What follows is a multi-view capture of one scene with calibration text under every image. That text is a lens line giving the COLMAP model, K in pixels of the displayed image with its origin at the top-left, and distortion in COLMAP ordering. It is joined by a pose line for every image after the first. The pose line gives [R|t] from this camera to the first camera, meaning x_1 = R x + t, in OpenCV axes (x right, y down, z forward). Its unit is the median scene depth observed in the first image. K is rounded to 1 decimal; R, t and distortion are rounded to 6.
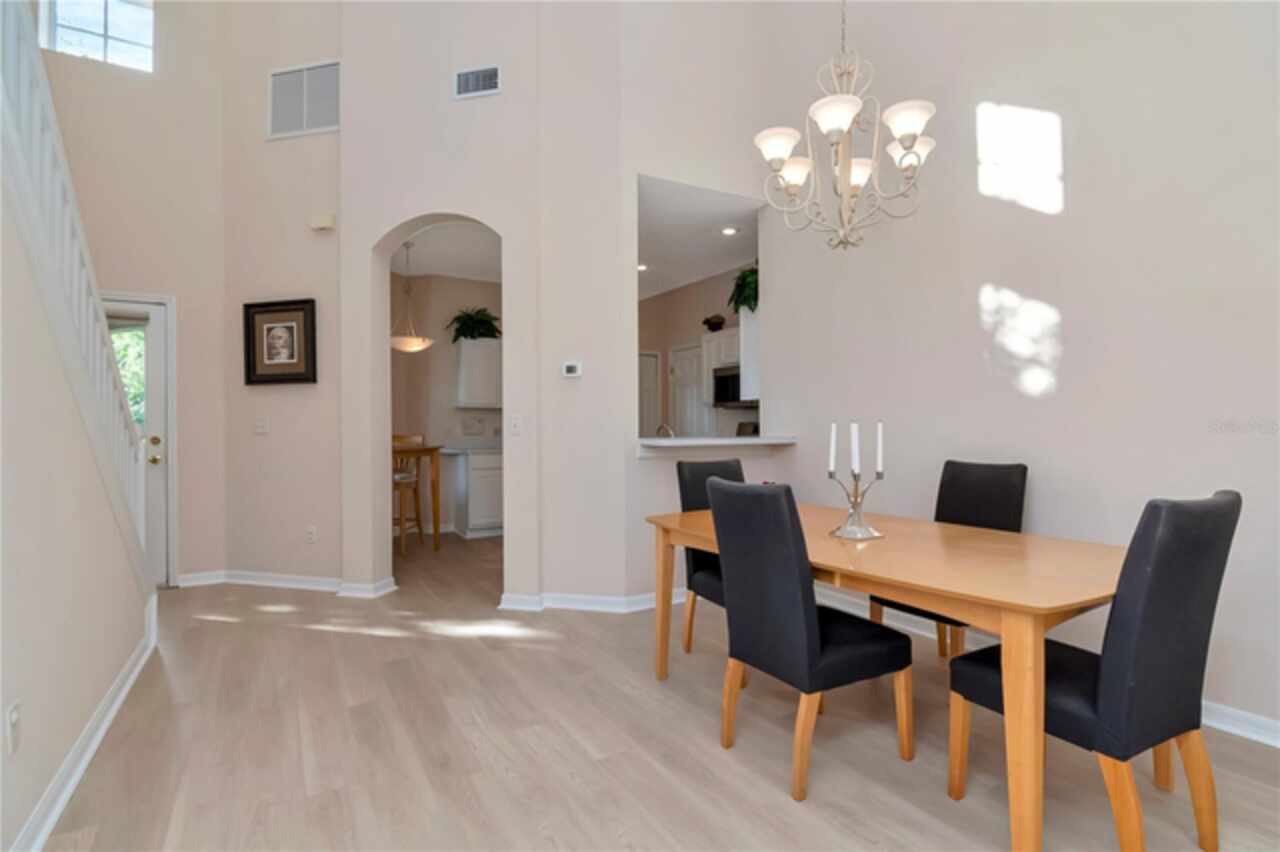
lens RADIAL K [[621.8, 0, 648.7], [0, 621.8, 423.6], [0, 0, 1]] dist [-0.004430, -0.000778]
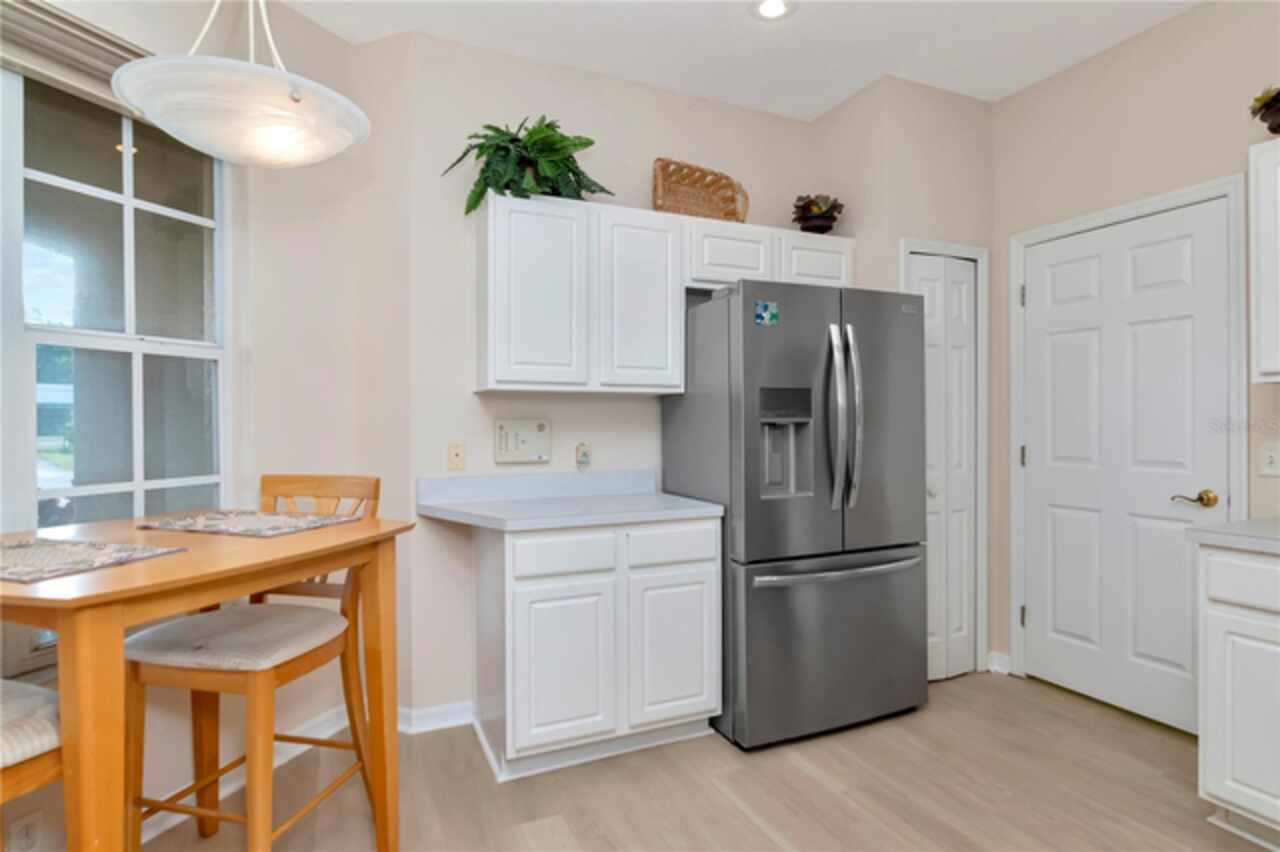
lens RADIAL K [[685.9, 0, 650.7], [0, 685.9, 417.7], [0, 0, 1]] dist [0.018763, -0.021817]
pose [[0.993446, -0.002755, -0.114266, -0.243068], [0.002628, 0.999996, -0.001259, -0.013969], [0.114269, 0.000950, 0.993449, 0.915258]]
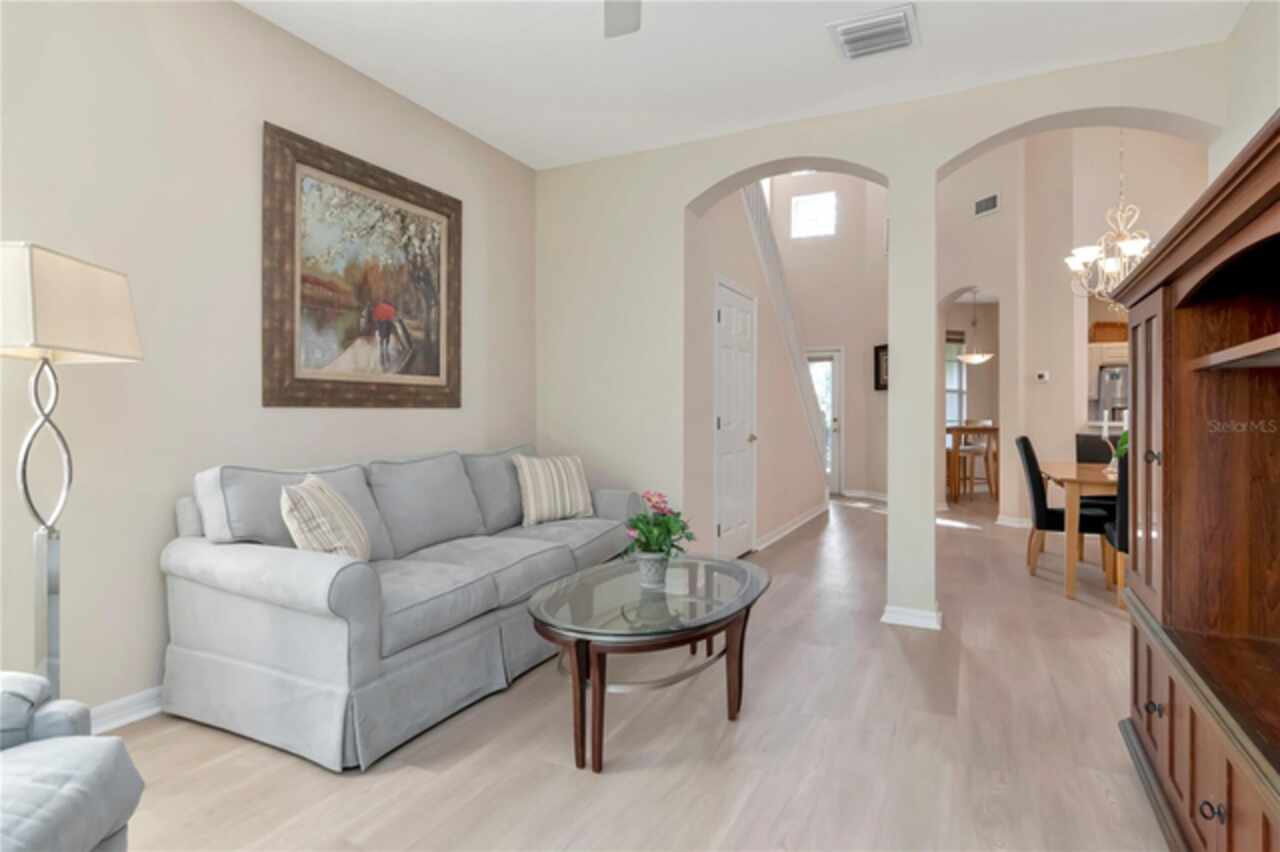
lens RADIAL K [[685.9, 0, 650.7], [0, 685.9, 417.7], [0, 0, 1]] dist [0.018763, -0.021817]
pose [[0.554534, 0.006406, -0.832136, 0.687138], [-0.001974, 0.999978, 0.006383, 0.006418], [0.832159, -0.001897, 0.554534, -0.692703]]
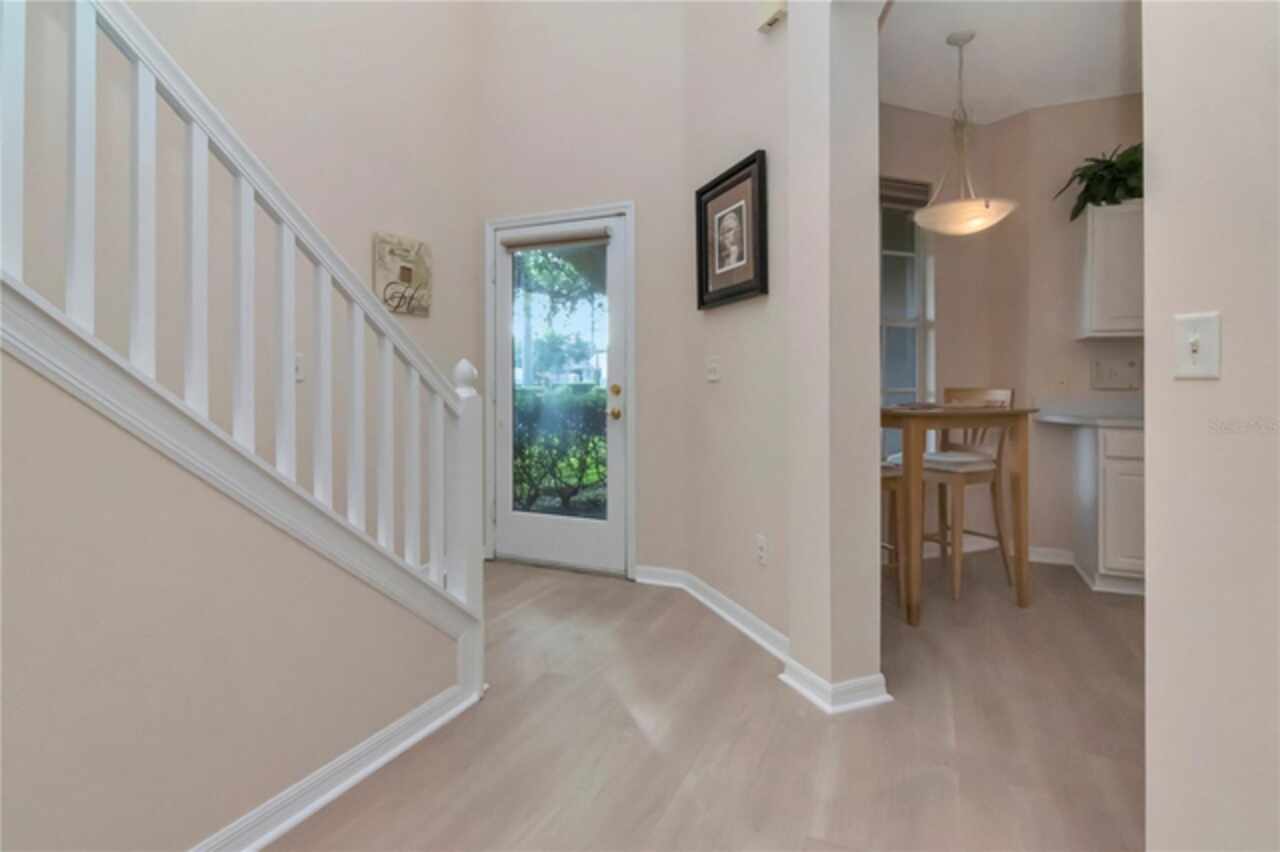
lens RADIAL K [[636.8, 0, 640.0], [0, 636.8, 386.0], [0, 0, 1]] dist [-0.020343, -0.000049]
pose [[0.568104, 0.005548, -0.822938, -0.110593], [0.001694, 0.999967, 0.007912, 0.016182], [0.822955, -0.005889, 0.568076, 0.556561]]
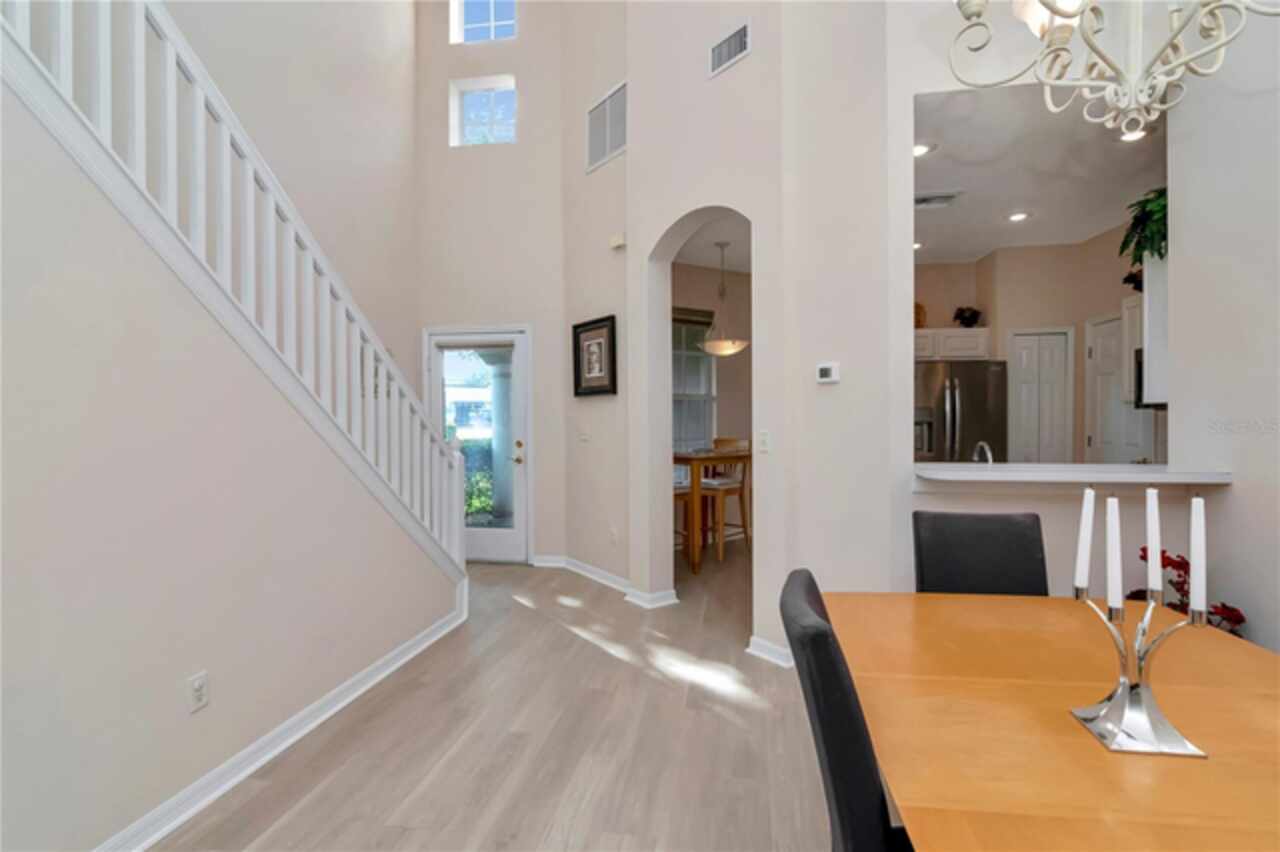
lens RADIAL K [[621.8, 0, 648.7], [0, 621.8, 423.6], [0, 0, 1]] dist [-0.004430, -0.000778]
pose [[0.762887, 0.008168, -0.646481, 0.190834], [0.005243, 0.999809, 0.018819, -0.034567], [0.646511, -0.017747, 0.762698, 0.223897]]
